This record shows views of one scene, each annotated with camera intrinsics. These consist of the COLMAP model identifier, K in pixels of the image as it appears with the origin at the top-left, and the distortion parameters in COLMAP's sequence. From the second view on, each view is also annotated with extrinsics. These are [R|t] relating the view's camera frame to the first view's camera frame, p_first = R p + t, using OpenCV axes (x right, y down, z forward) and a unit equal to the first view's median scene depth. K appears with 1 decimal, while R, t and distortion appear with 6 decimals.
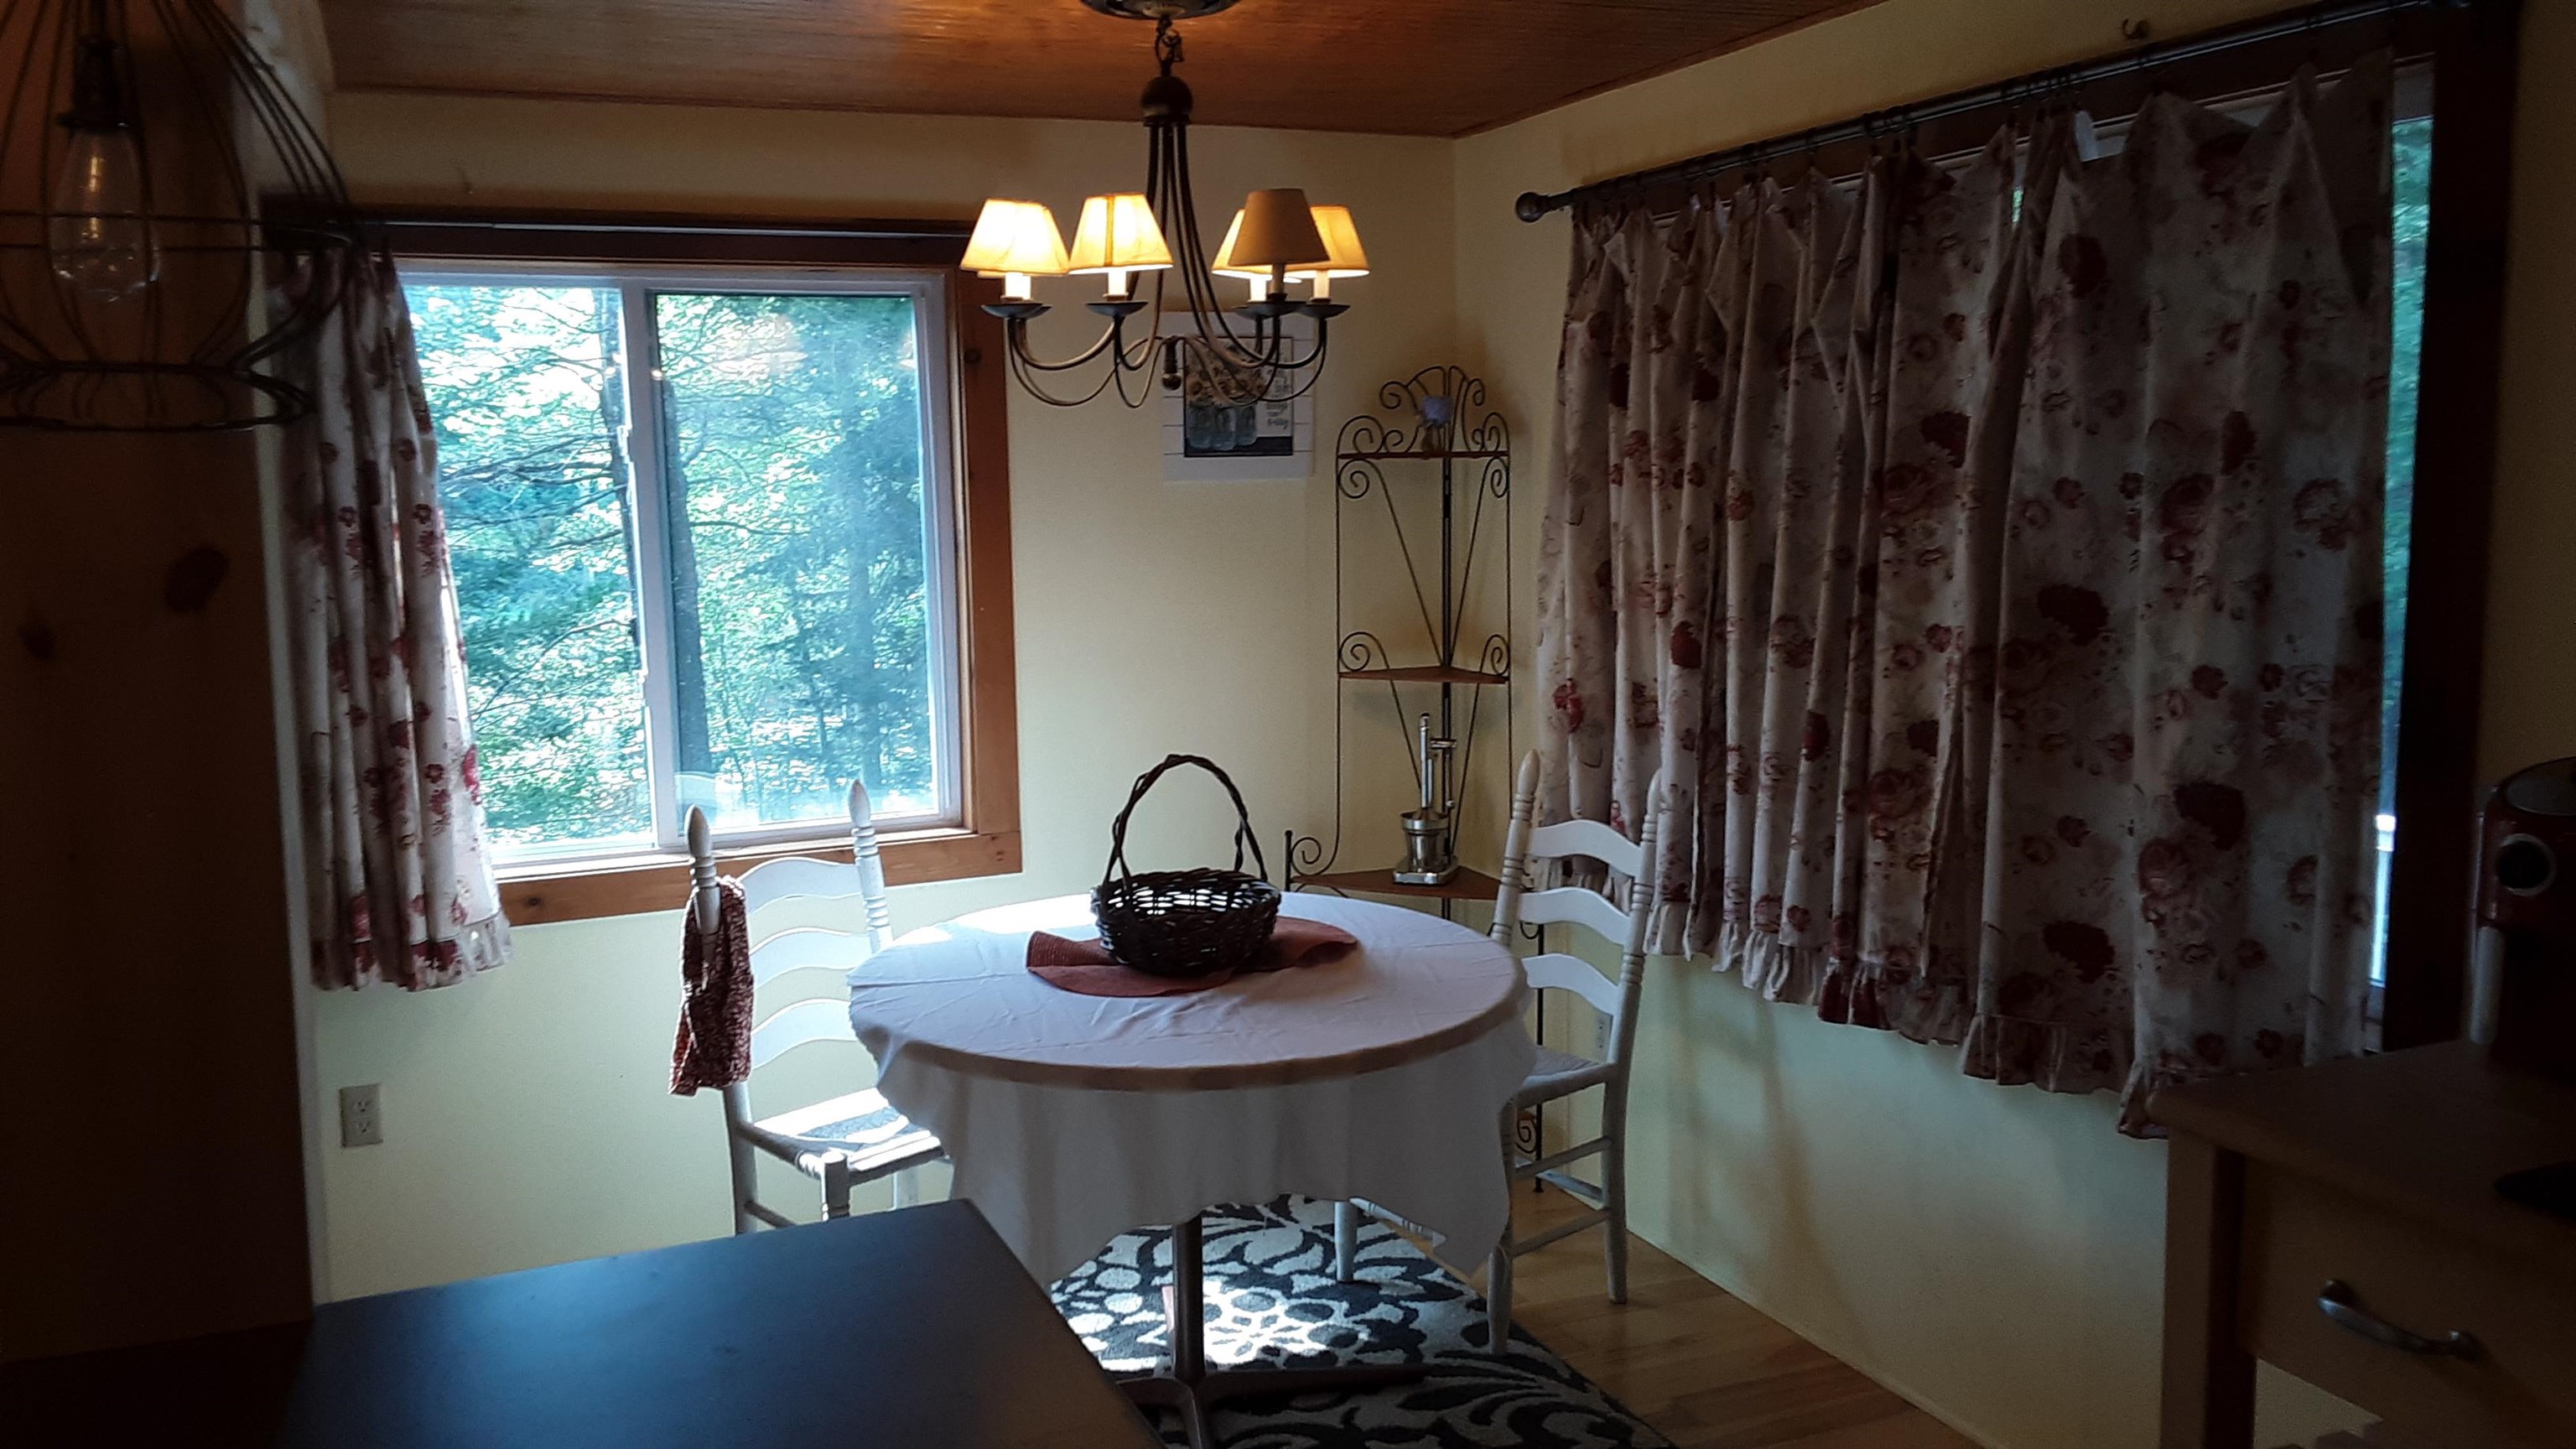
lens RADIAL K [[2081.7, 0, 1288.0], [0, 2081.7, 724.5], [0, 0, 1]] dist [0.091536, -0.201491]
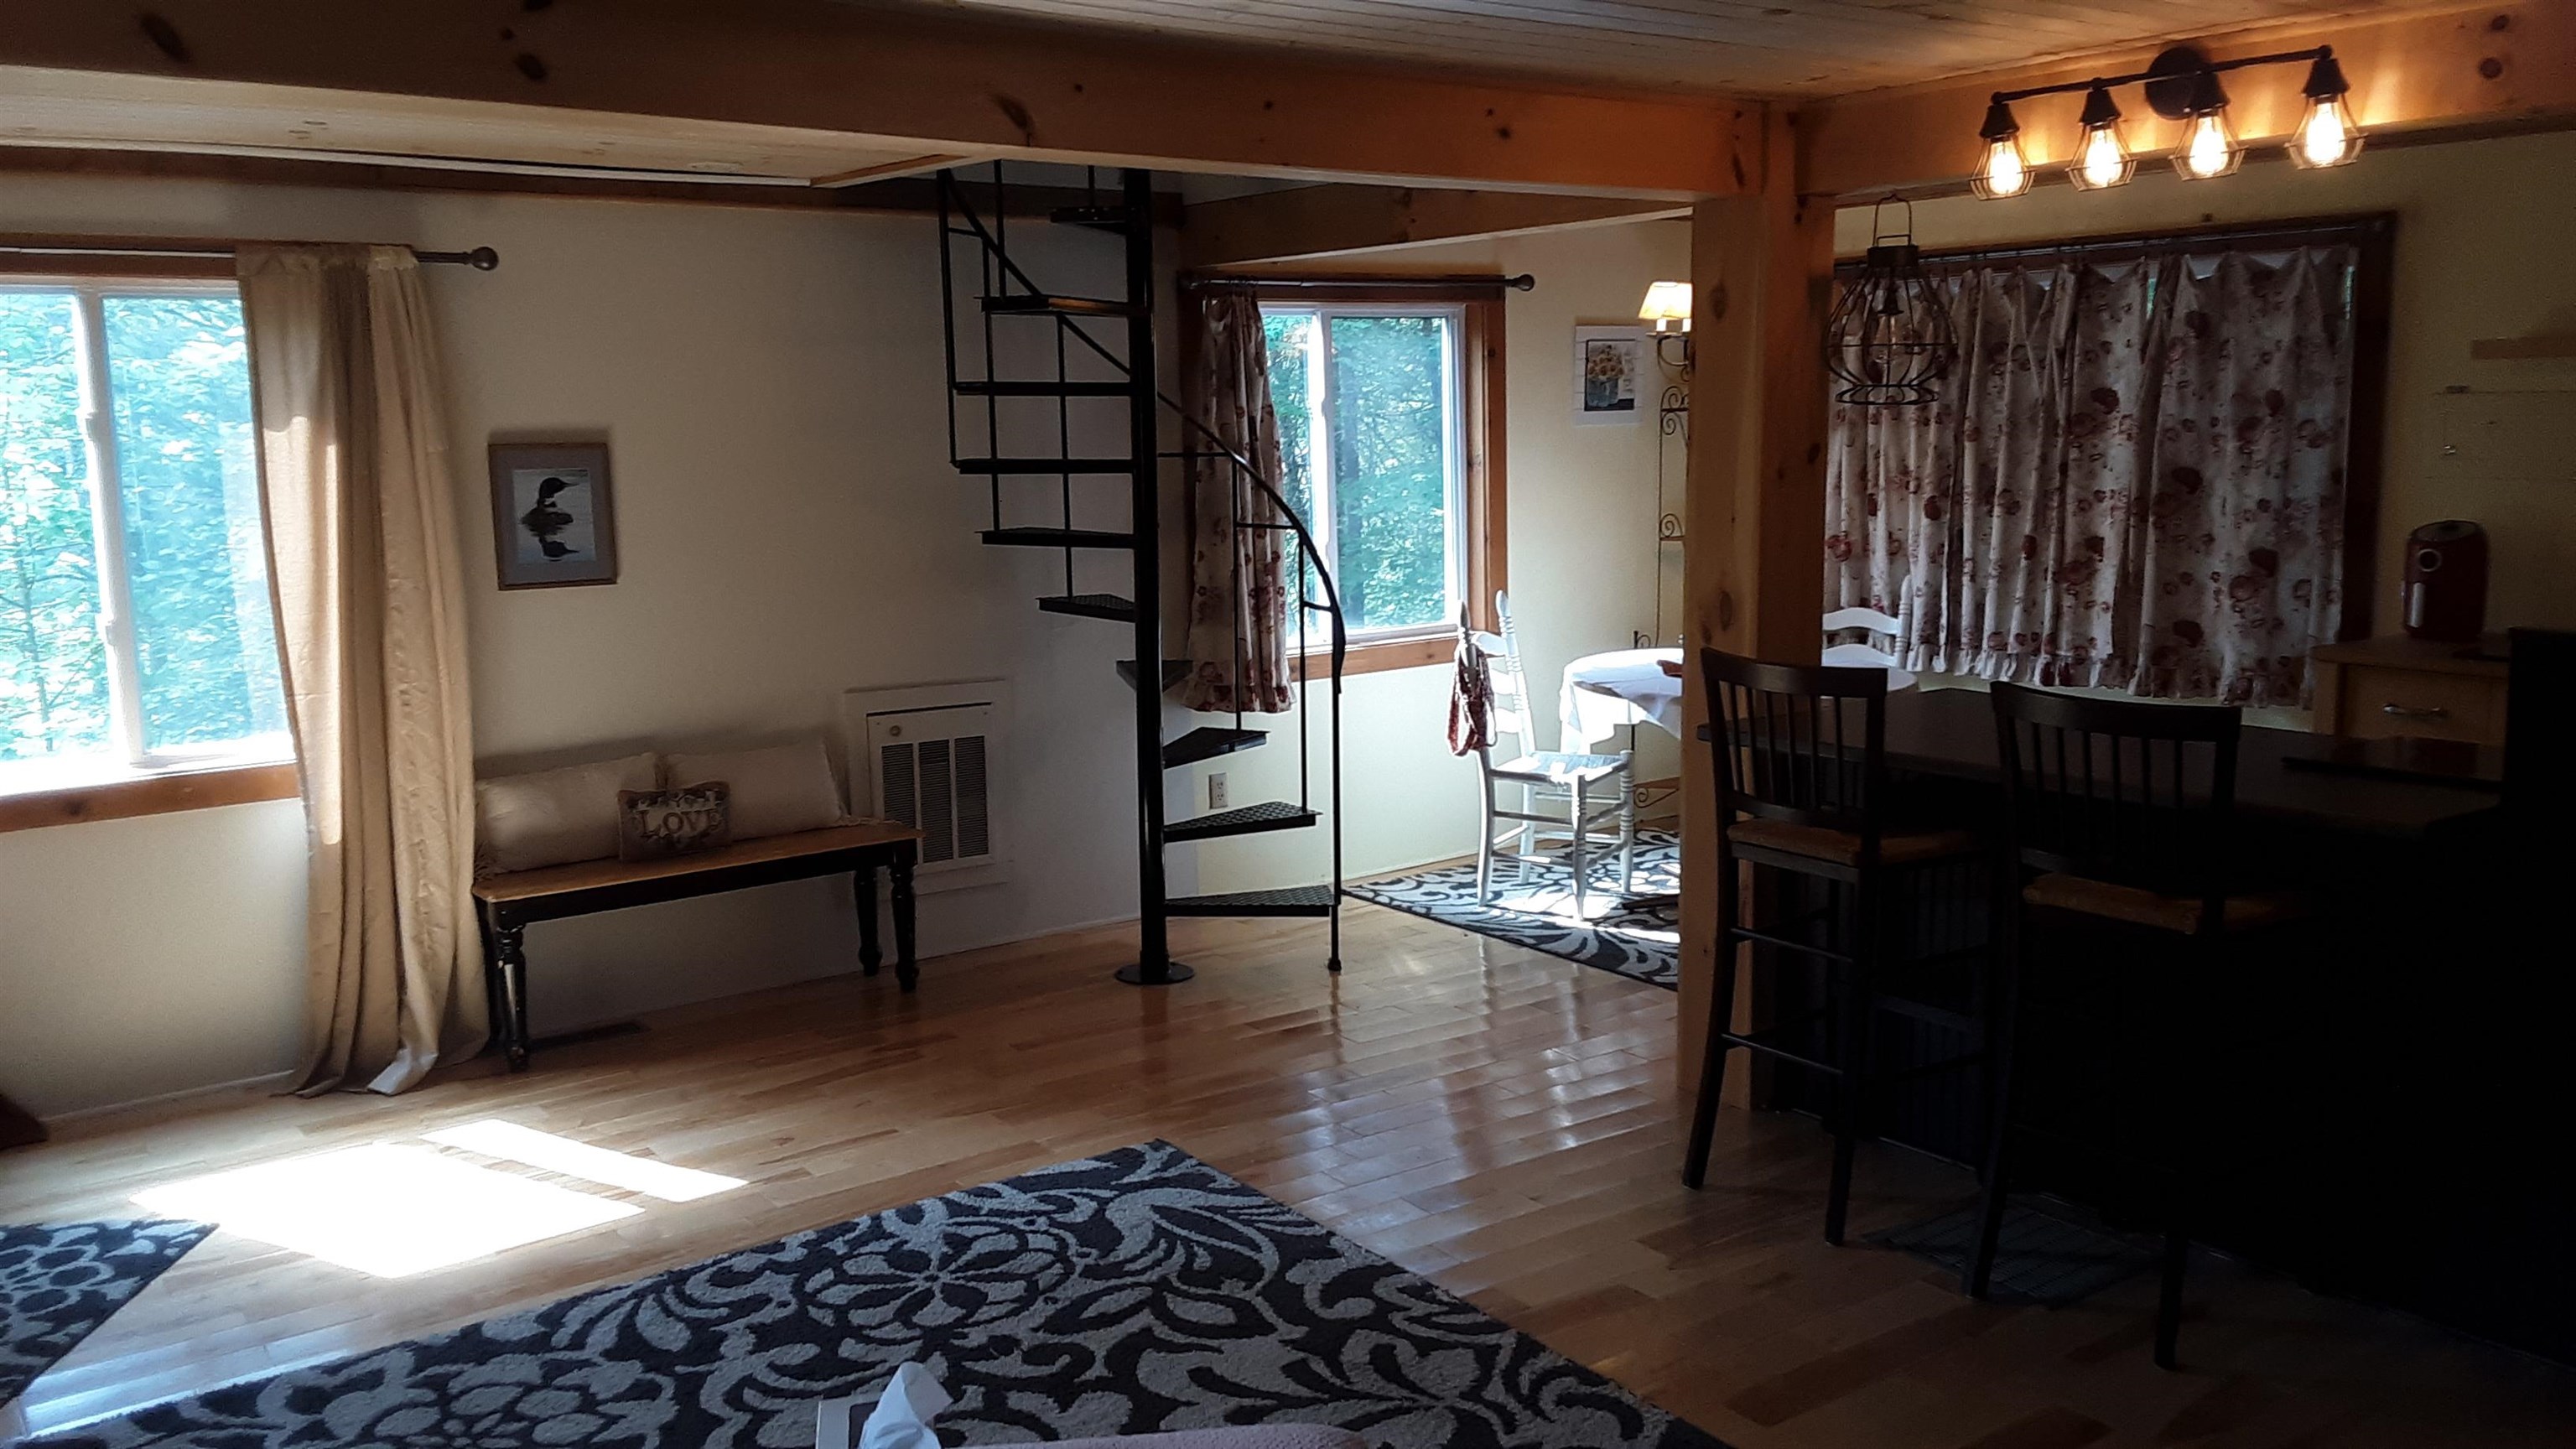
lens RADIAL K [[2081.7, 0, 1288.0], [0, 2081.7, 724.5], [0, 0, 1]] dist [0.091536, -0.201491]
pose [[0.973586, -0.039023, 0.224960, -0.964989], [0.033468, 0.999035, 0.028454, 0.100161], [-0.225854, -0.020173, 0.973952, -0.869082]]
